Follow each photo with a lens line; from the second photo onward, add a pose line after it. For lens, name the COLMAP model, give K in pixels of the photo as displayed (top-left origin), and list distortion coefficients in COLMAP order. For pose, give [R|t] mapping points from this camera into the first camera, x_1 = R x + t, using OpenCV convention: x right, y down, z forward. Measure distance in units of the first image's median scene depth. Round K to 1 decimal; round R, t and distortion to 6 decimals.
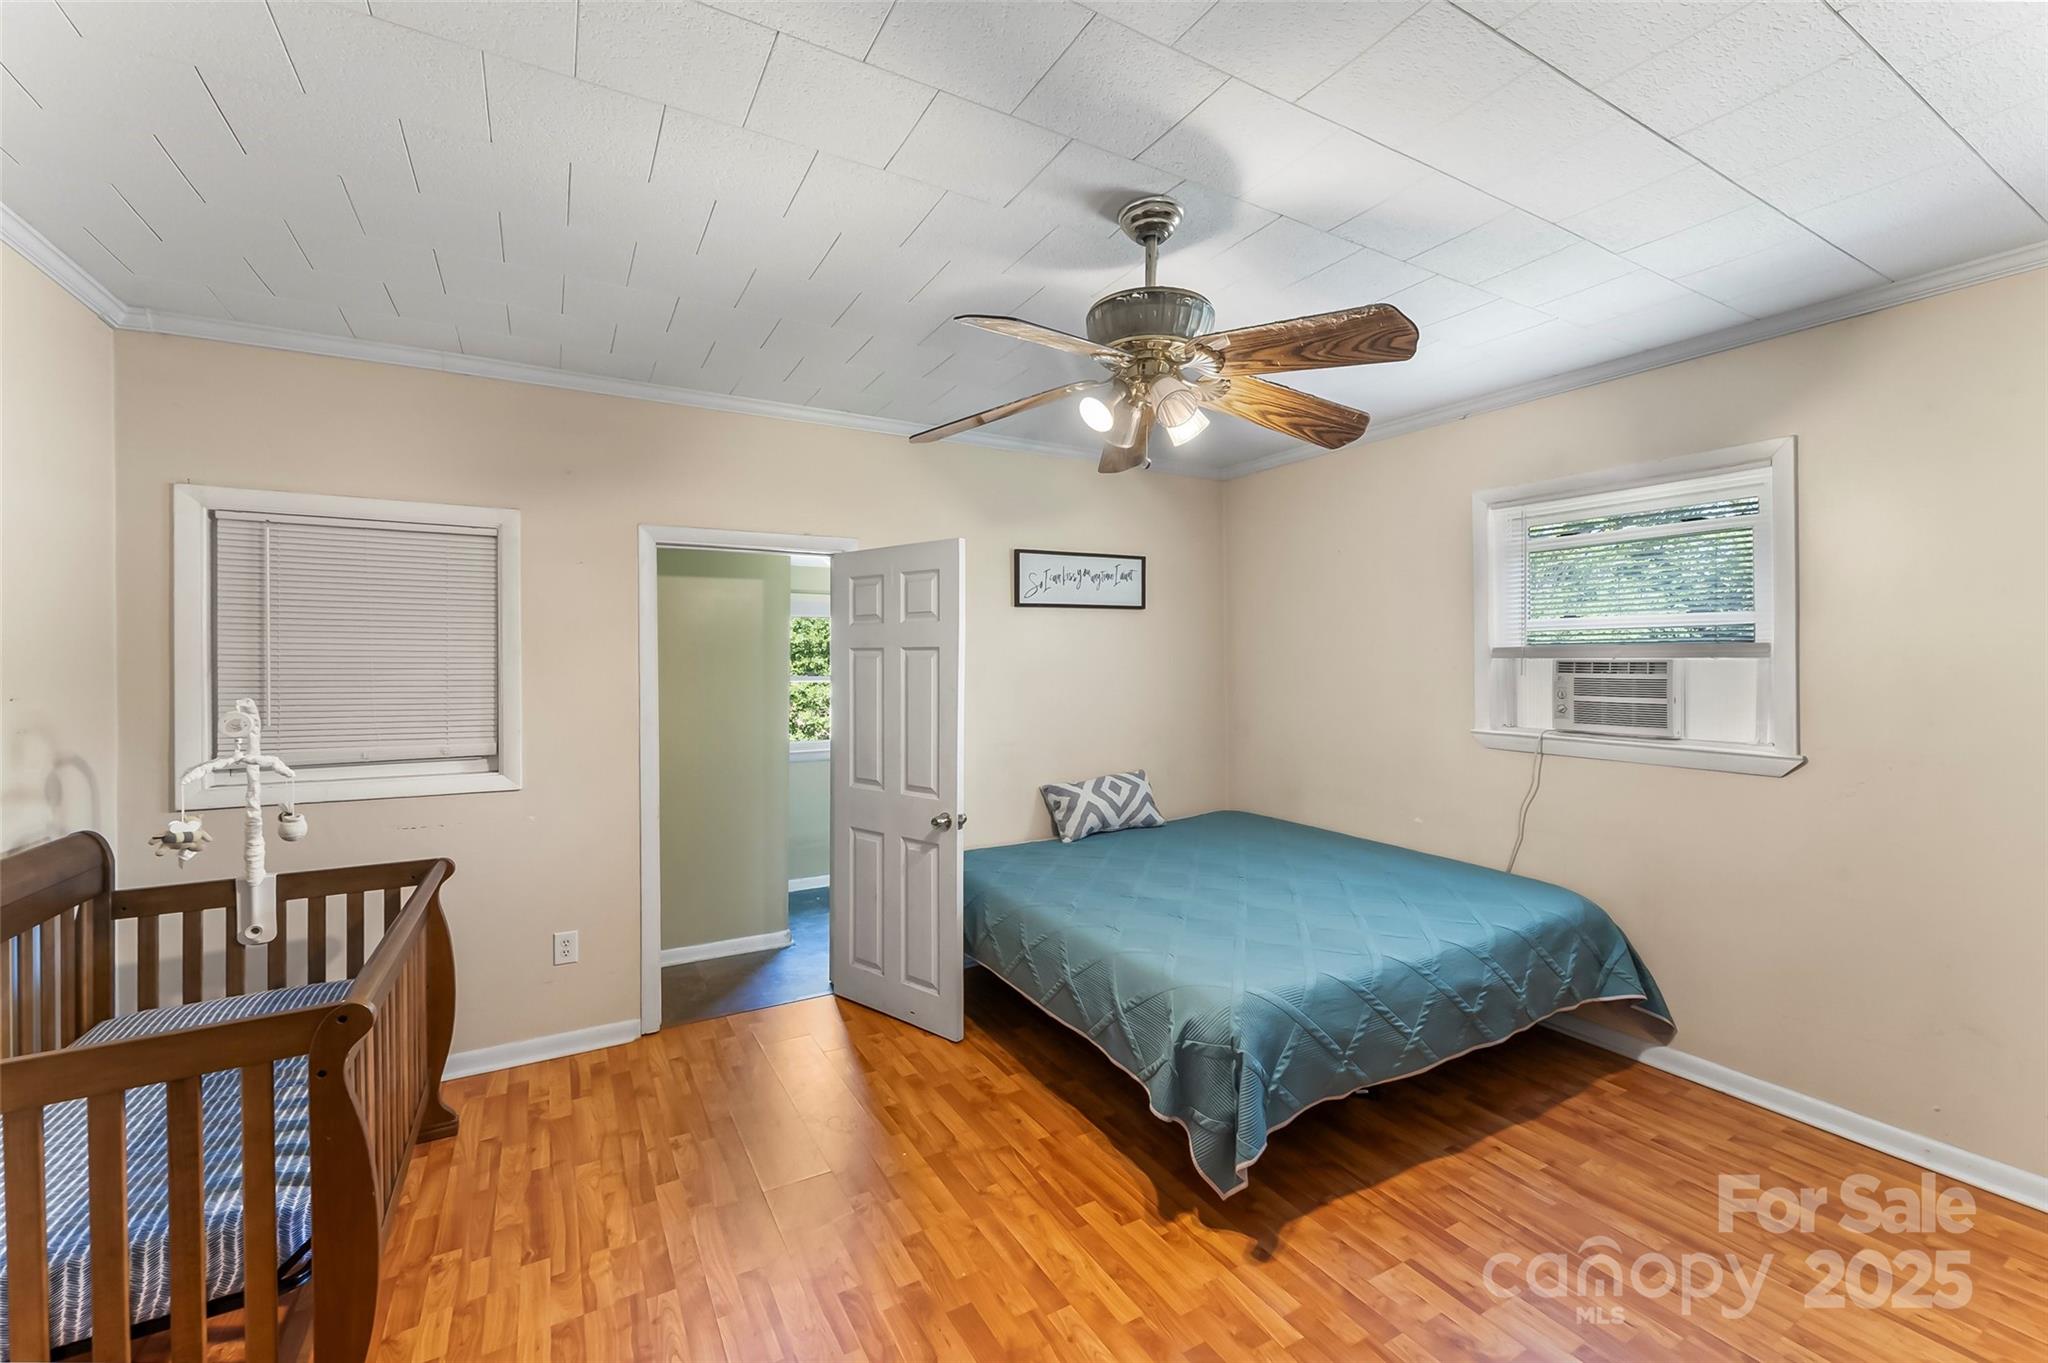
lens RADIAL K [[818.8, 0, 1021.8], [0, 818.8, 674.1], [0, 0, 1]] dist [0.000422, -0.000021]
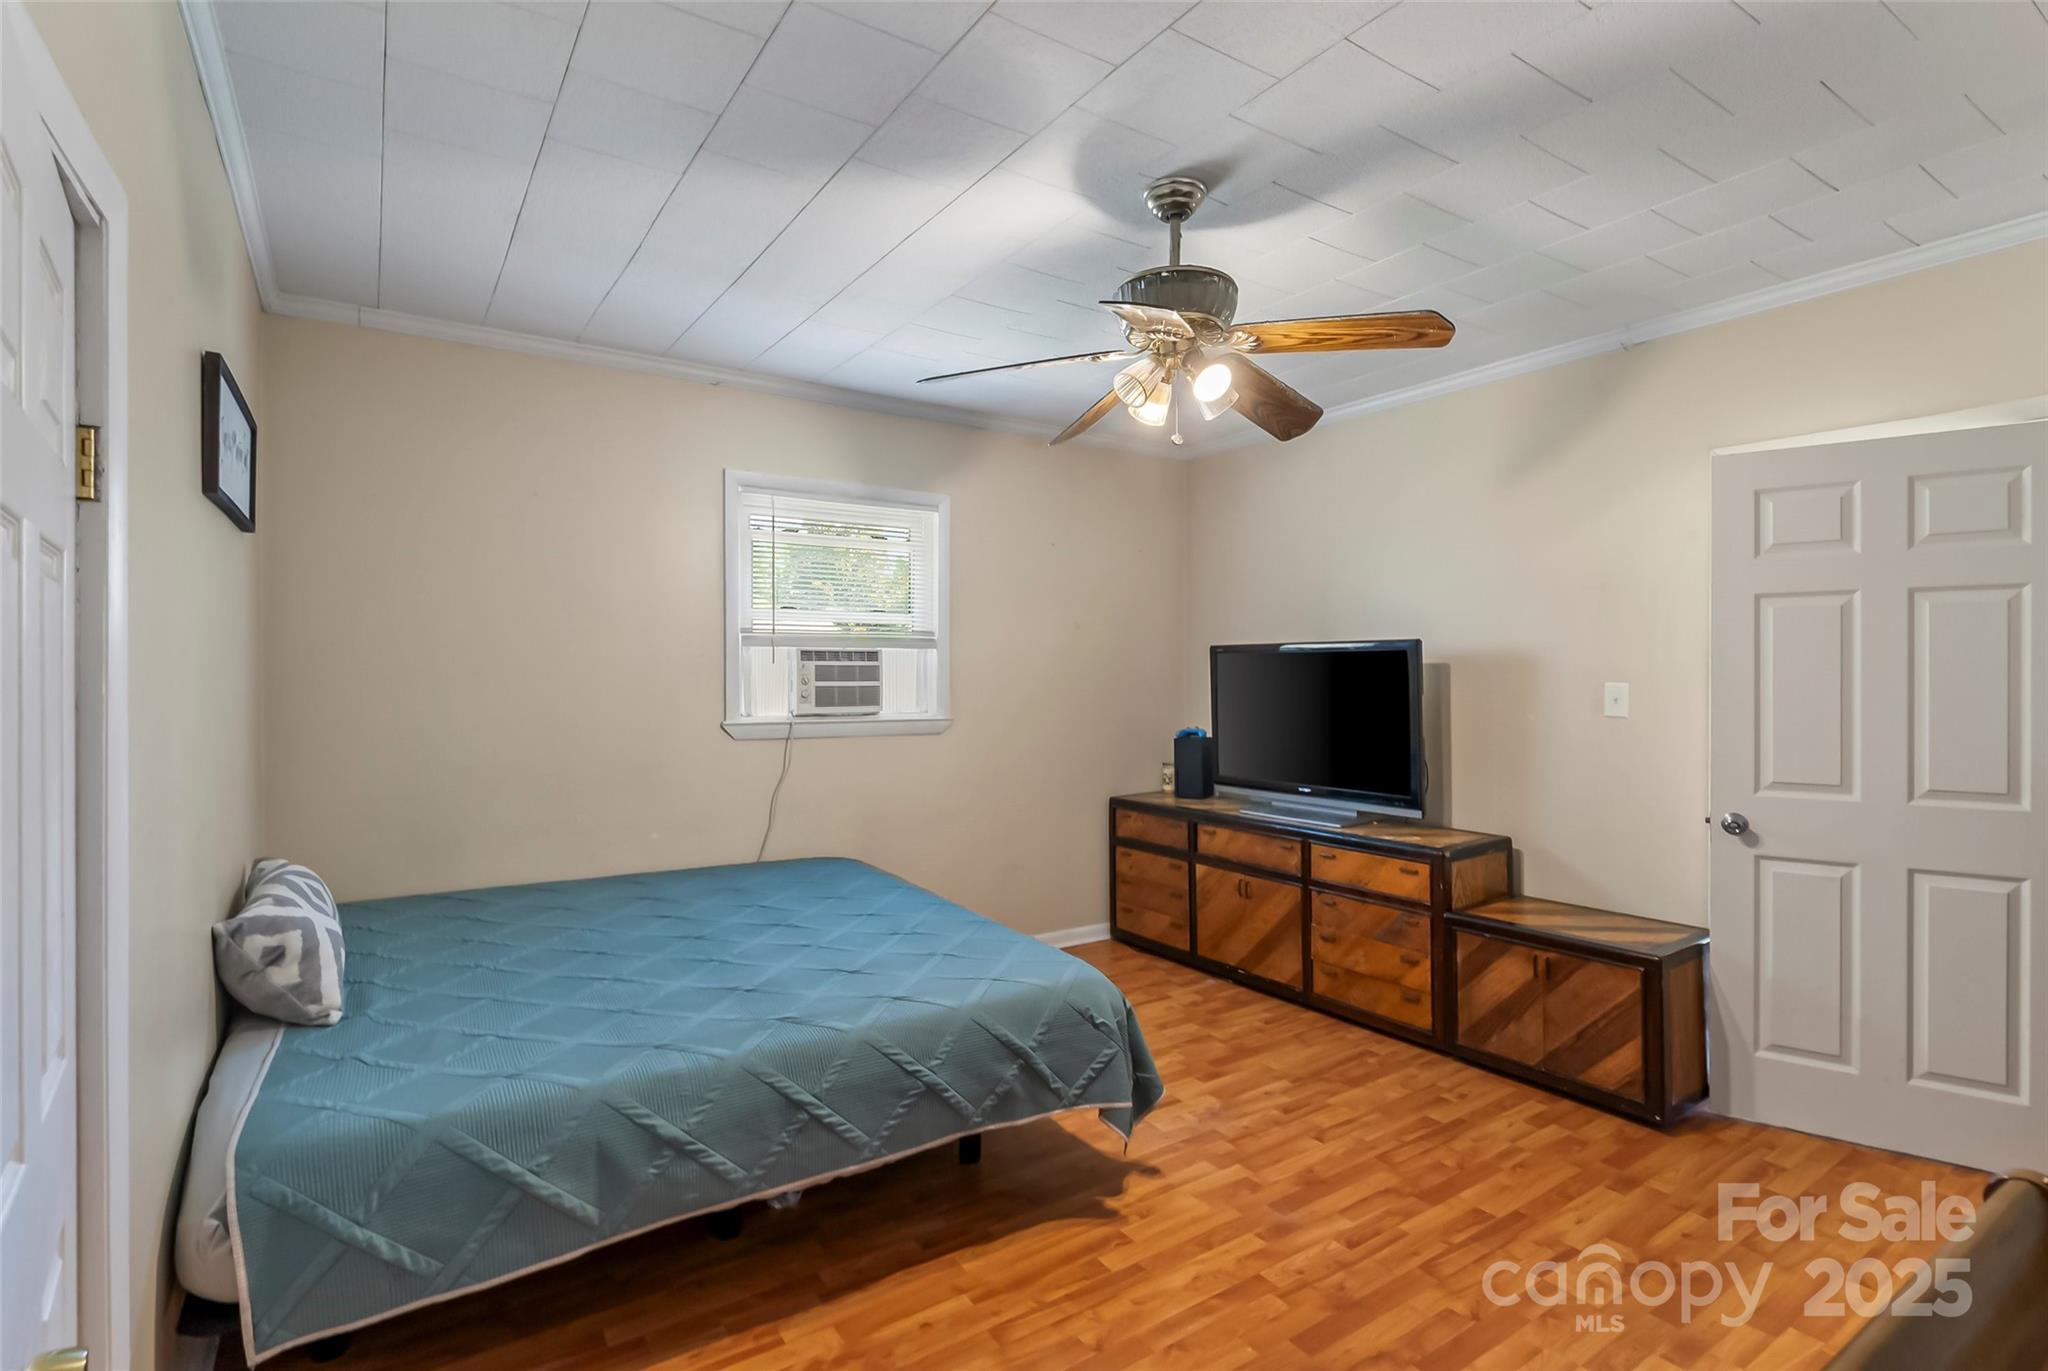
lens RADIAL K [[1010.3, 0, 1024.0], [0, 1010.3, 685.5], [0, 0, 1]] dist [-0.000058, -0.000035]
pose [[-0.070471, -0.015443, 0.997394, -0.842898], [0.013041, 0.999780, 0.016401, 0.016025], [-0.997429, 0.014163, -0.070254, 1.000446]]
